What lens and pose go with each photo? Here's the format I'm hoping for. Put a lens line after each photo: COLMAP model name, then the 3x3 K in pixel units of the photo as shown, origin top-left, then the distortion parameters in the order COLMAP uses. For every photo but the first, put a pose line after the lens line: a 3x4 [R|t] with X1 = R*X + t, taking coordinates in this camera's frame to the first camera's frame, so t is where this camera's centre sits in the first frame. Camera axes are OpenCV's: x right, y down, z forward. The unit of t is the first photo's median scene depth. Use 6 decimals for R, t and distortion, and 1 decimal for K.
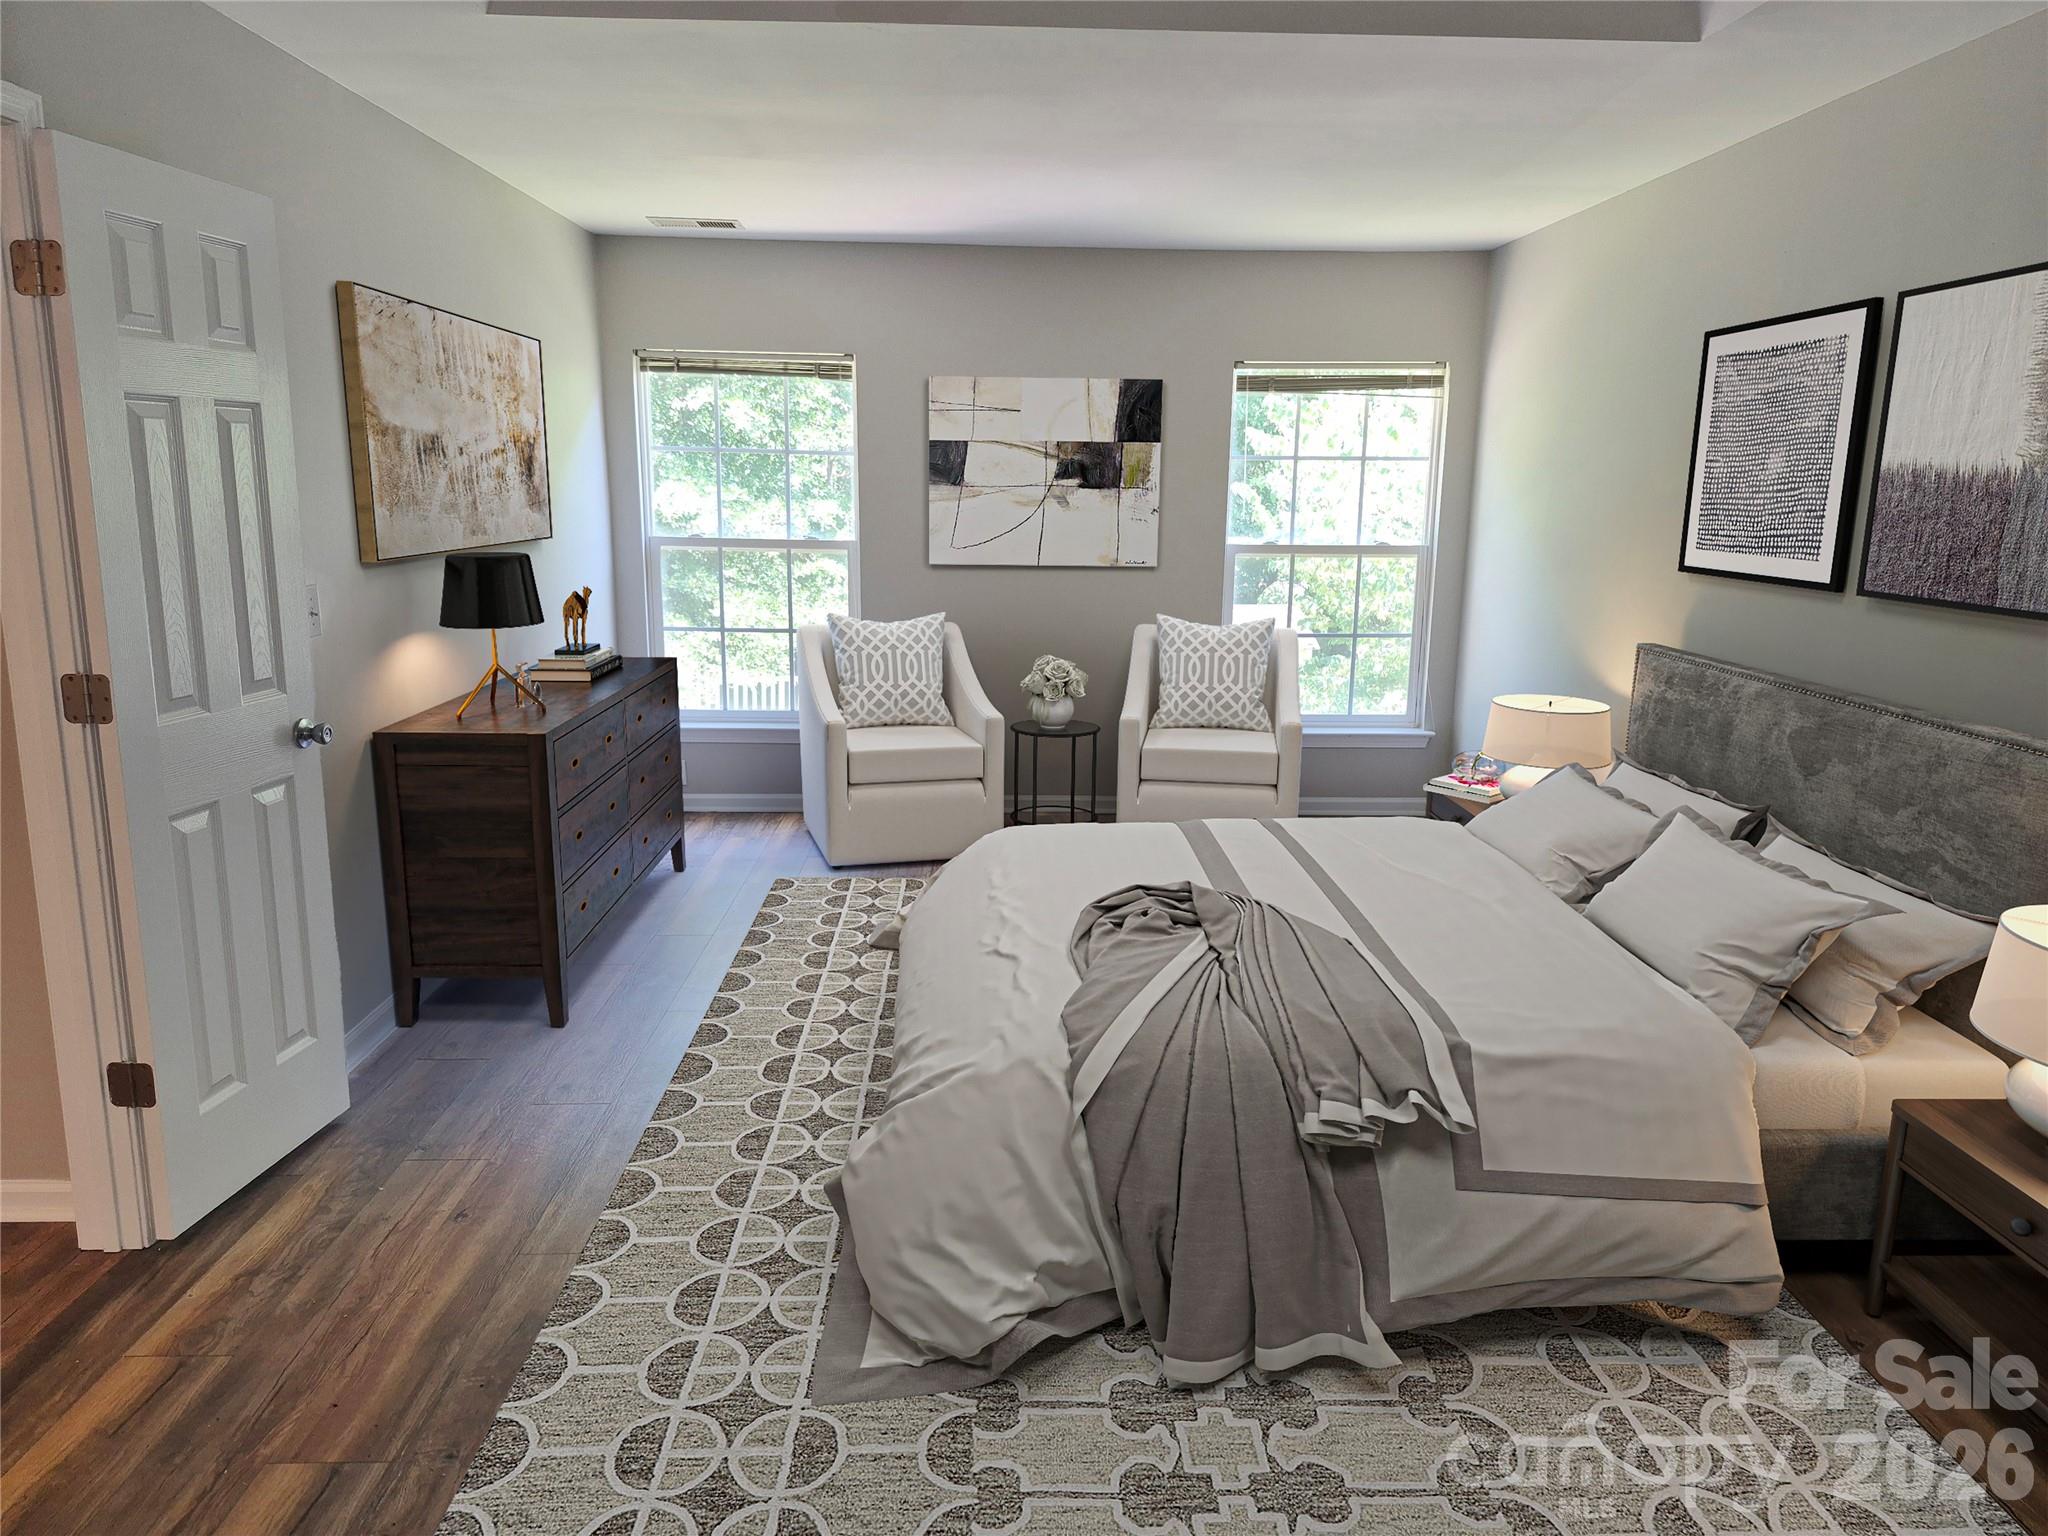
lens RADIAL K [[1407.5, 0, 1028.5], [0, 1407.5, 762.3], [0, 0, 1]] dist [0.069316, -0.100140]
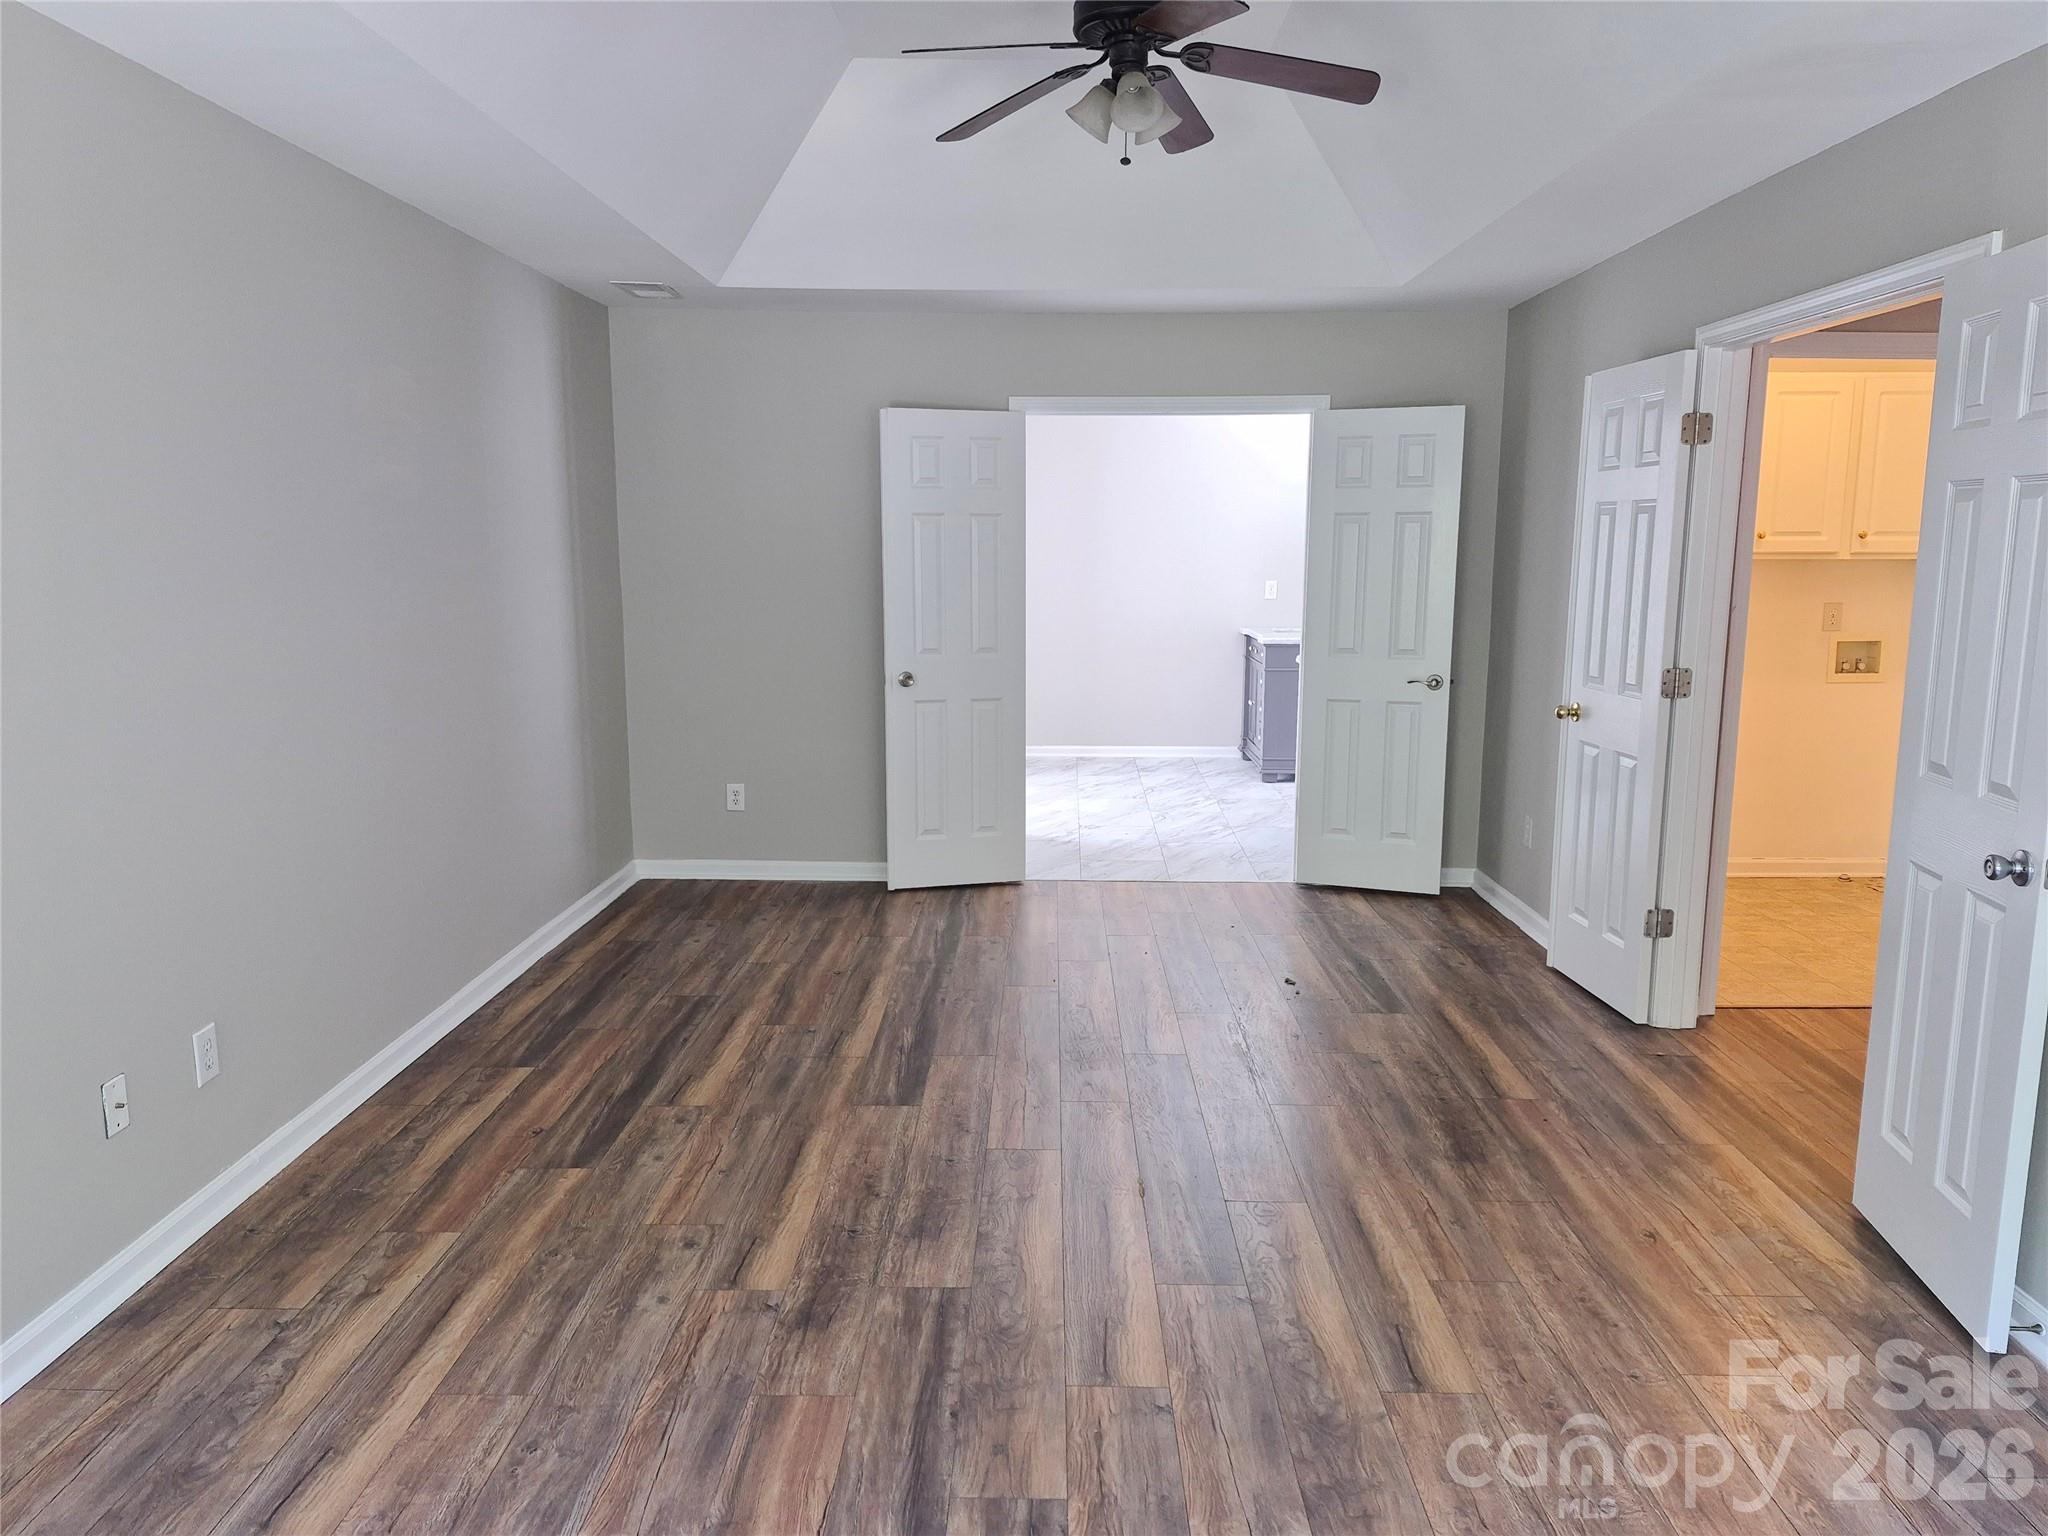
lens RADIAL K [[1407.5, 0, 1028.5], [0, 1407.5, 762.3], [0, 0, 1]] dist [0.069316, -0.100140]
pose [[-0.998887, -0.025795, 0.039478, 0.037432], [-0.010326, 0.936468, 0.350601, -0.454426], [-0.046014, 0.349803, -0.935693, 2.261199]]
